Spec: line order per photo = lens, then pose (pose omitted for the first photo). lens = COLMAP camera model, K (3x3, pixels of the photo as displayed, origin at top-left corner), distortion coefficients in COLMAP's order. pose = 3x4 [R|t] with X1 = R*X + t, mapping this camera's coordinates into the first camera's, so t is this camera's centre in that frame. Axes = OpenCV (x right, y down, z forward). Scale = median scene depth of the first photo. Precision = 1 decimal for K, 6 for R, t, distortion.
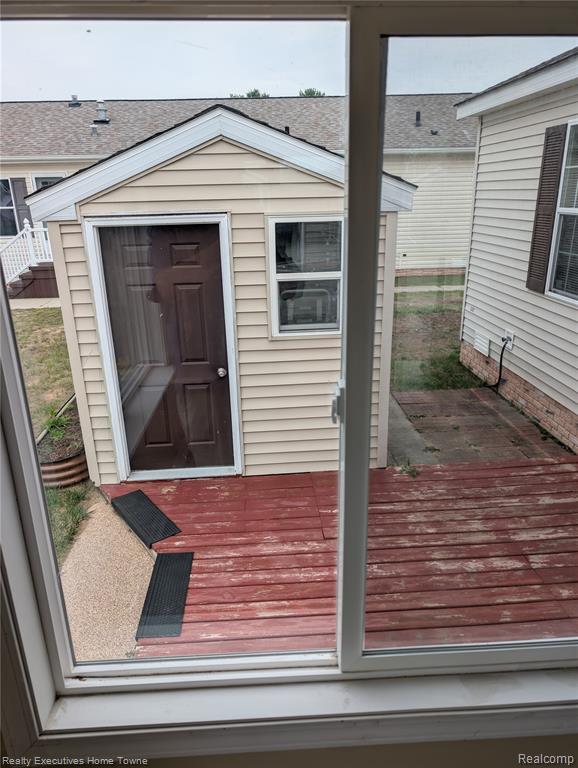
lens RADIAL K [[542.3, 0, 289.0], [0, 542.3, 384.0], [0, 0, 1]] dist [0.008693, -0.001793]
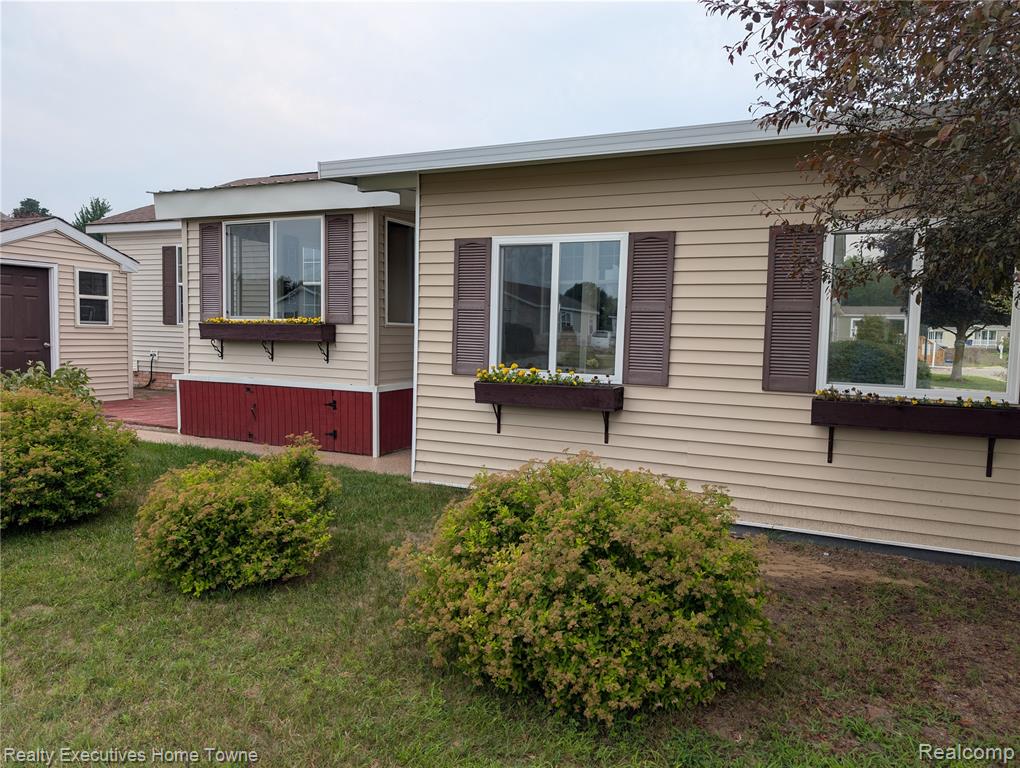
lens RADIAL K [[720.3, 0, 508.9], [0, 720.3, 394.6], [0, 0, 1]] dist [0.008693, -0.001793]
pose [[0.485793, -0.039855, 0.873165, -1.457575], [0.253921, 0.962314, -0.097347, 0.751086], [-0.836379, 0.269006, 0.477605, -1.405822]]
